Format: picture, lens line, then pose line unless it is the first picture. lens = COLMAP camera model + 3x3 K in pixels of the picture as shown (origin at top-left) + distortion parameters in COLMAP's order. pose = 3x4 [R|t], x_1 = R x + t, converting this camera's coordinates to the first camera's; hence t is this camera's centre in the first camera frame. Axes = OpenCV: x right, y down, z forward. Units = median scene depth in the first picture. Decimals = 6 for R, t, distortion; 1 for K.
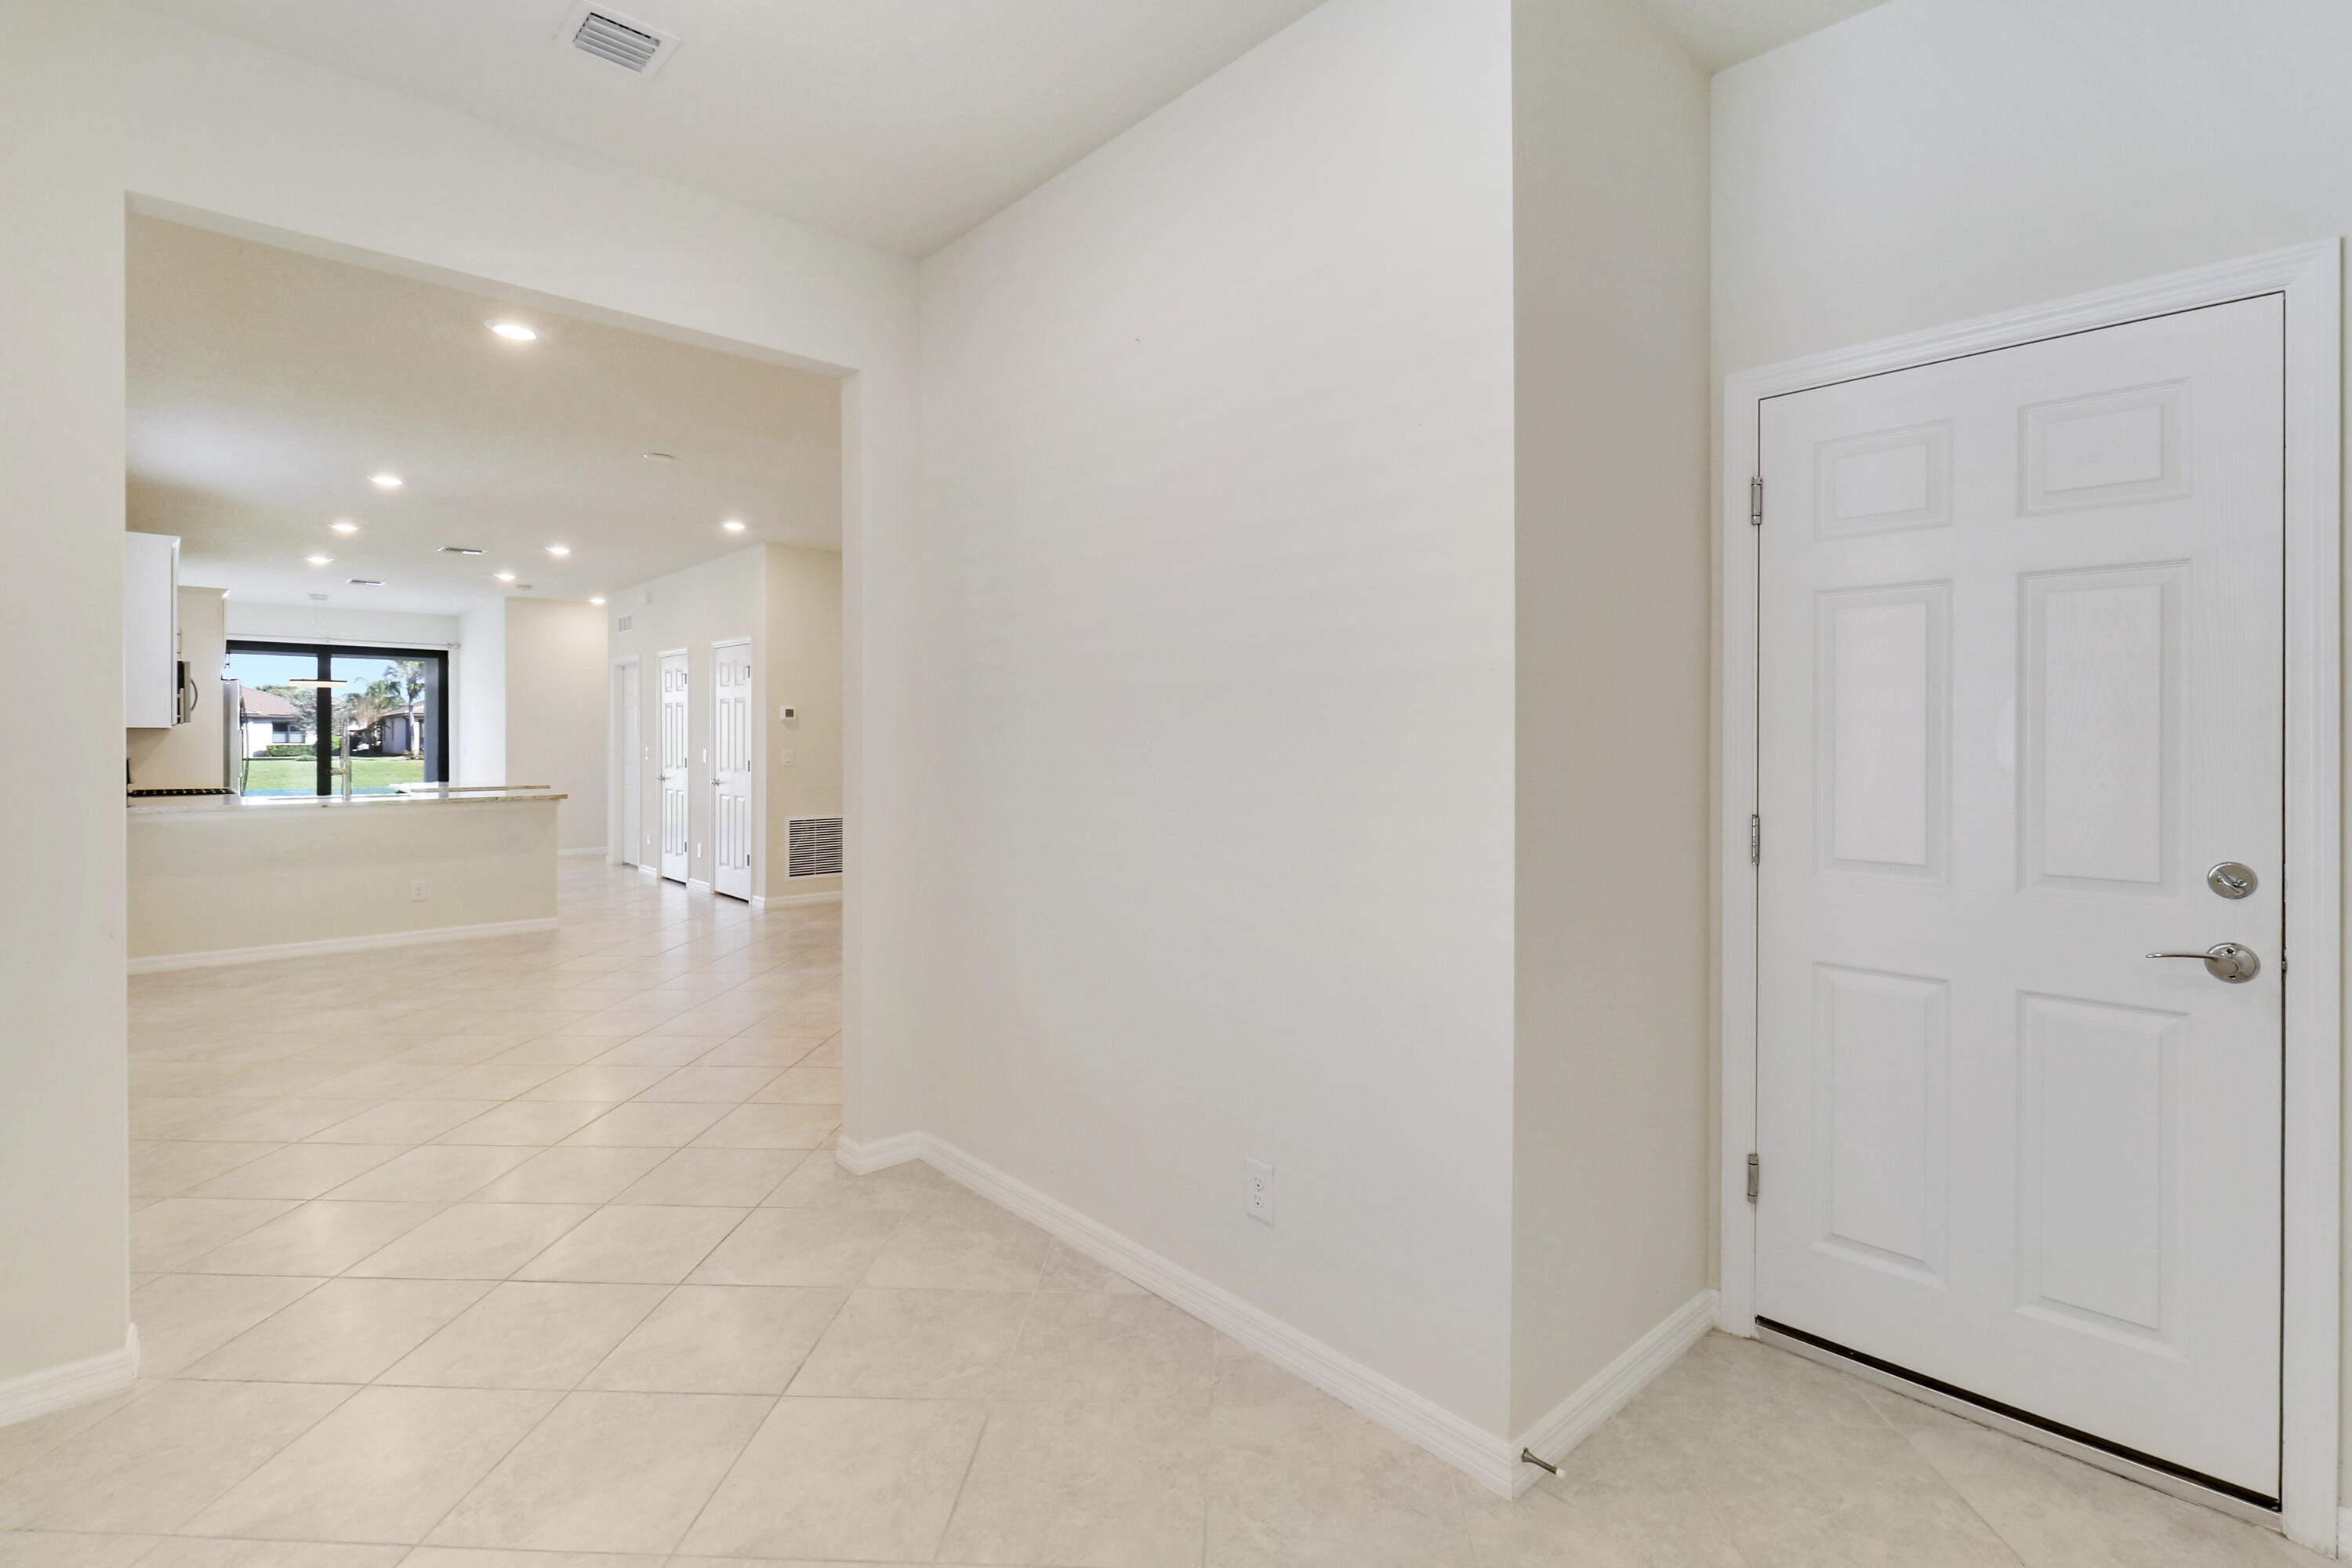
lens RADIAL K [[1073.6, 0, 1171.1], [0, 1073.6, 745.6], [0, 0, 1]] dist [-0.002095, -0.000841]
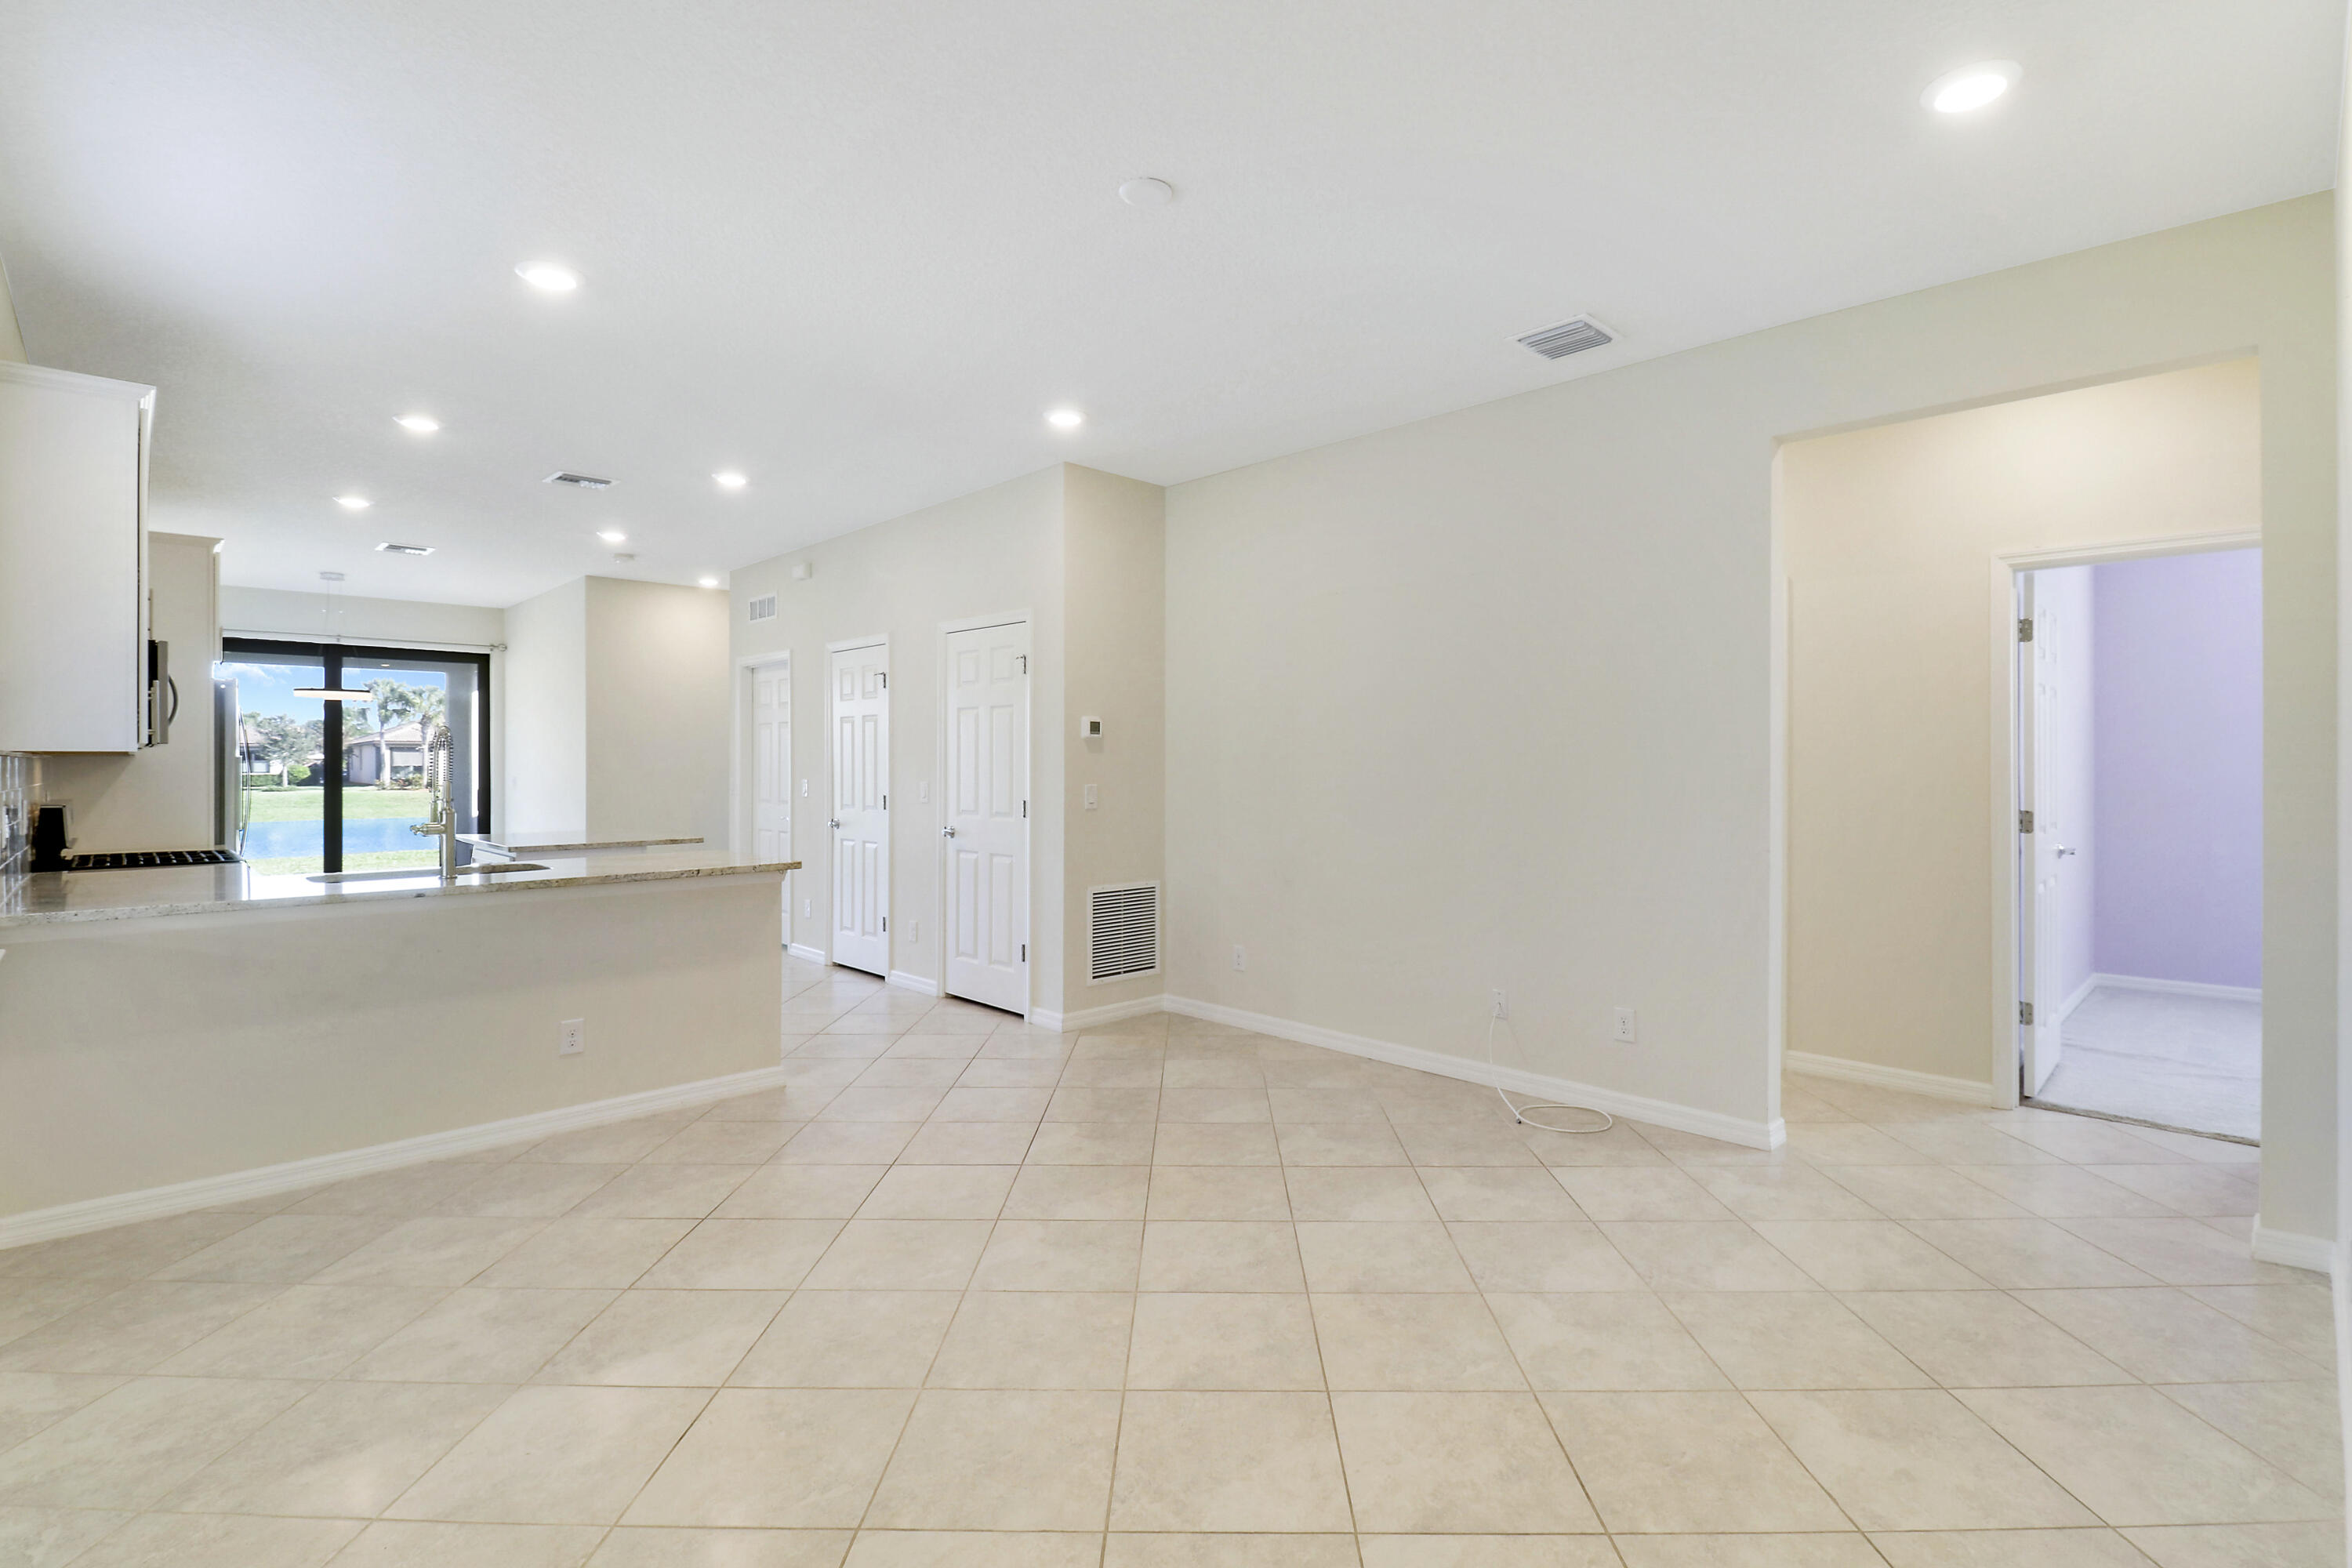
lens RADIAL K [[1080.0, 0, 1174.3], [0, 1080.0, 764.0], [0, 0, 1]] dist [-0.015680, -0.000551]
pose [[0.999665, -0.003086, 0.025704, -0.233541], [0.003277, 0.999967, -0.007408, -0.002297], [-0.025680, 0.007490, 0.999642, 0.248361]]
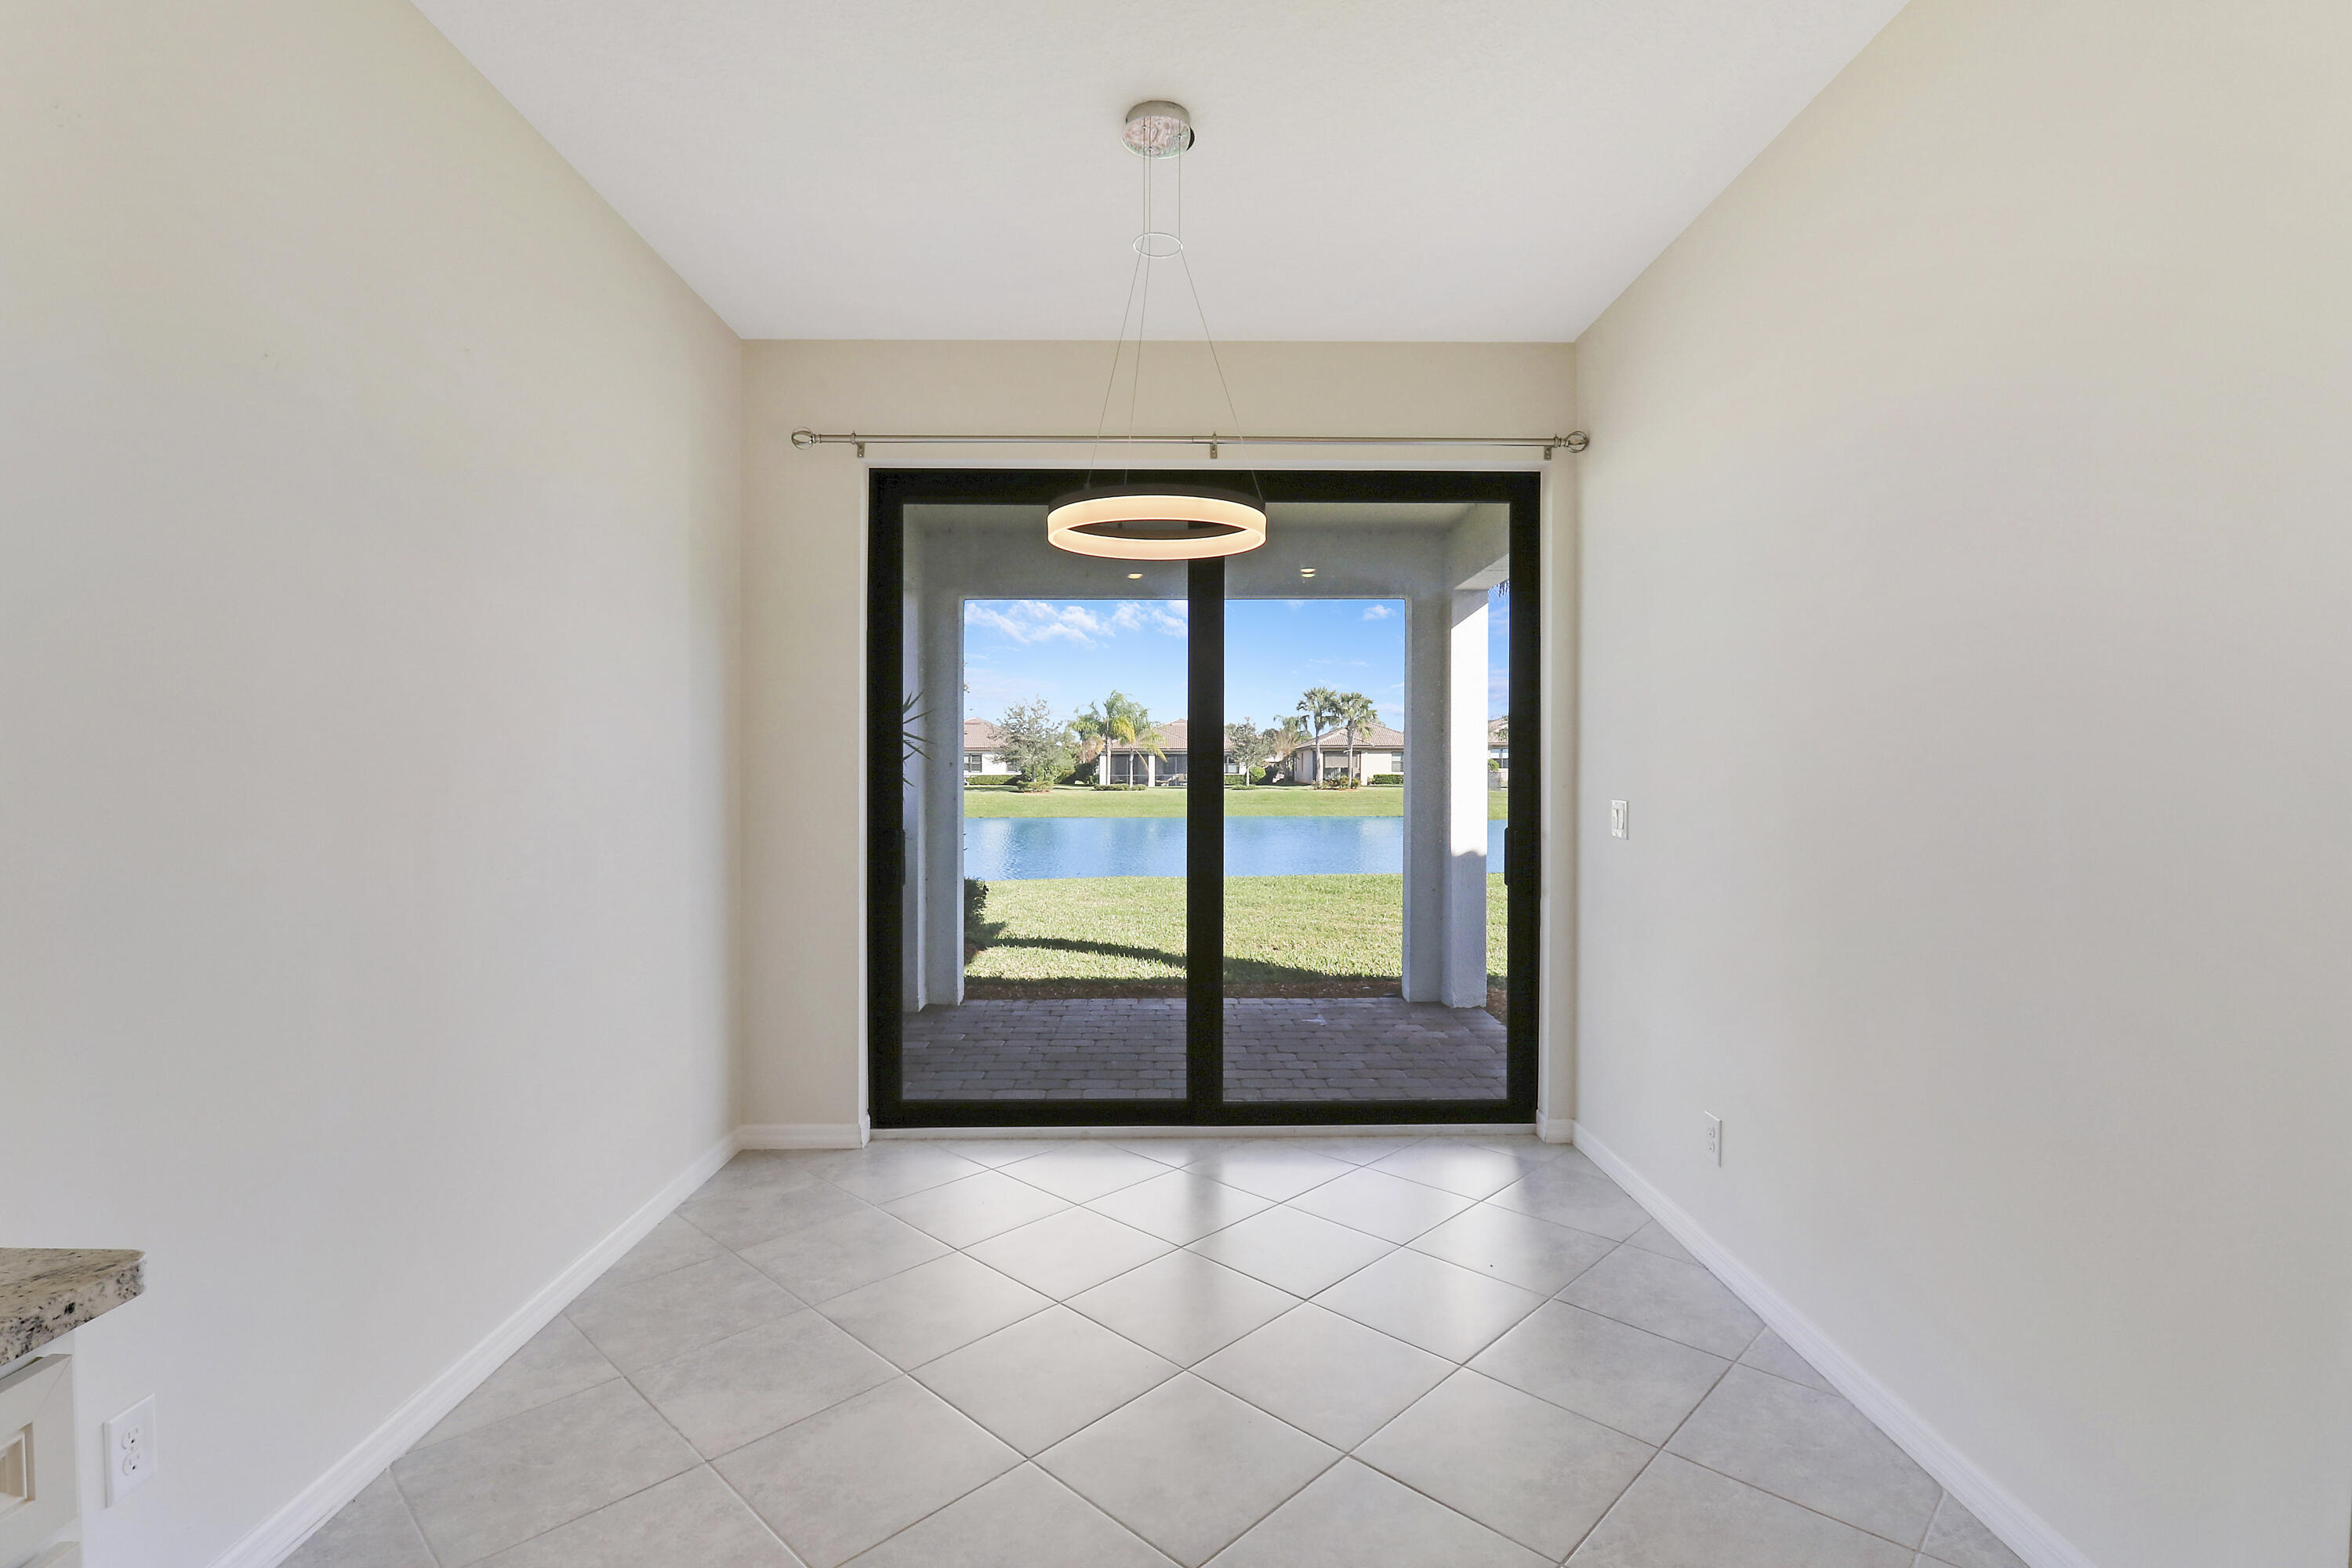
lens RADIAL K [[1103.9, 0, 1178.9], [0, 1103.9, 782.3], [0, 0, 1]] dist [-0.000093, -0.000051]
pose [[0.740656, 0.006453, -0.671854, -0.636882], [-0.002511, 0.999973, 0.006836, -0.007053], [0.671880, -0.003376, 0.740652, 0.831924]]
